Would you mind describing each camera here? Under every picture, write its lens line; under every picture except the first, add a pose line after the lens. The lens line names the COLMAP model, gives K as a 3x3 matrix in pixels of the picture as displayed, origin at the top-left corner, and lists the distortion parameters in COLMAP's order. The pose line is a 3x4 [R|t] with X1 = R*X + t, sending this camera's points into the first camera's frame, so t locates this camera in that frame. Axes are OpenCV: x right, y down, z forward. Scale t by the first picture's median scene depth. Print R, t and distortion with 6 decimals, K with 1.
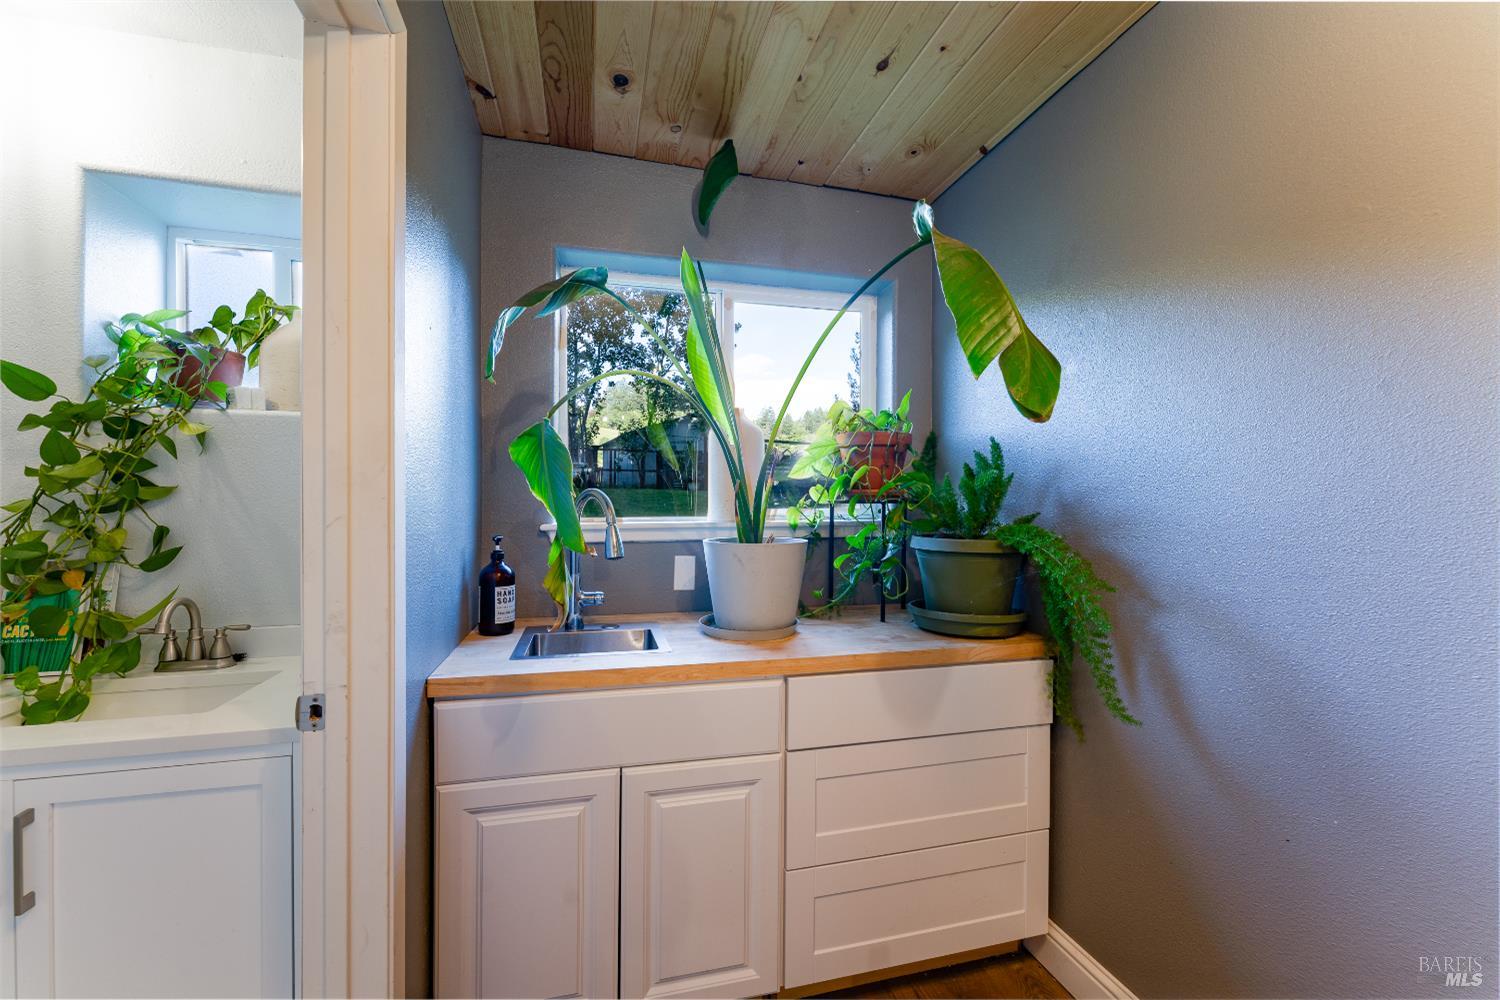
lens RADIAL K [[613.8, 0, 750.6], [0, 613.8, 504.8], [0, 0, 1]] dist [-0.003596, 0.000603]
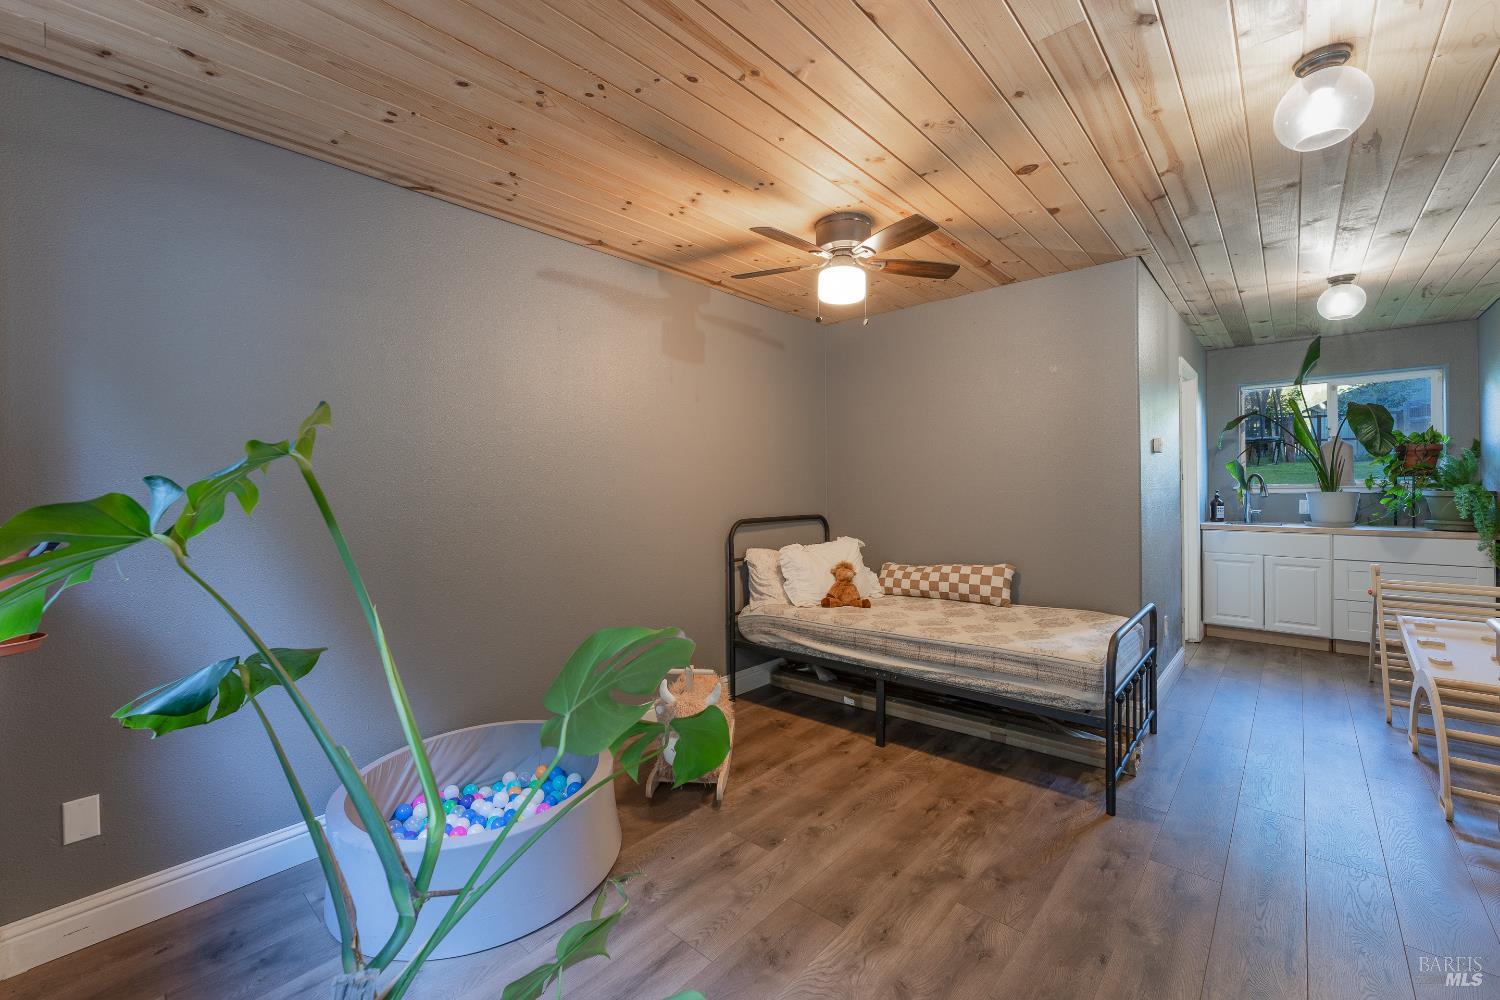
lens RADIAL K [[613.8, 0, 750.4], [0, 613.8, 495.3], [0, 0, 1]] dist [-0.003596, 0.000603]
pose [[0.552472, -0.000393, -0.833531, 0.872672], [0.011349, 0.999911, 0.007051, 0.028461], [0.833454, -0.013355, 0.552427, -2.702324]]
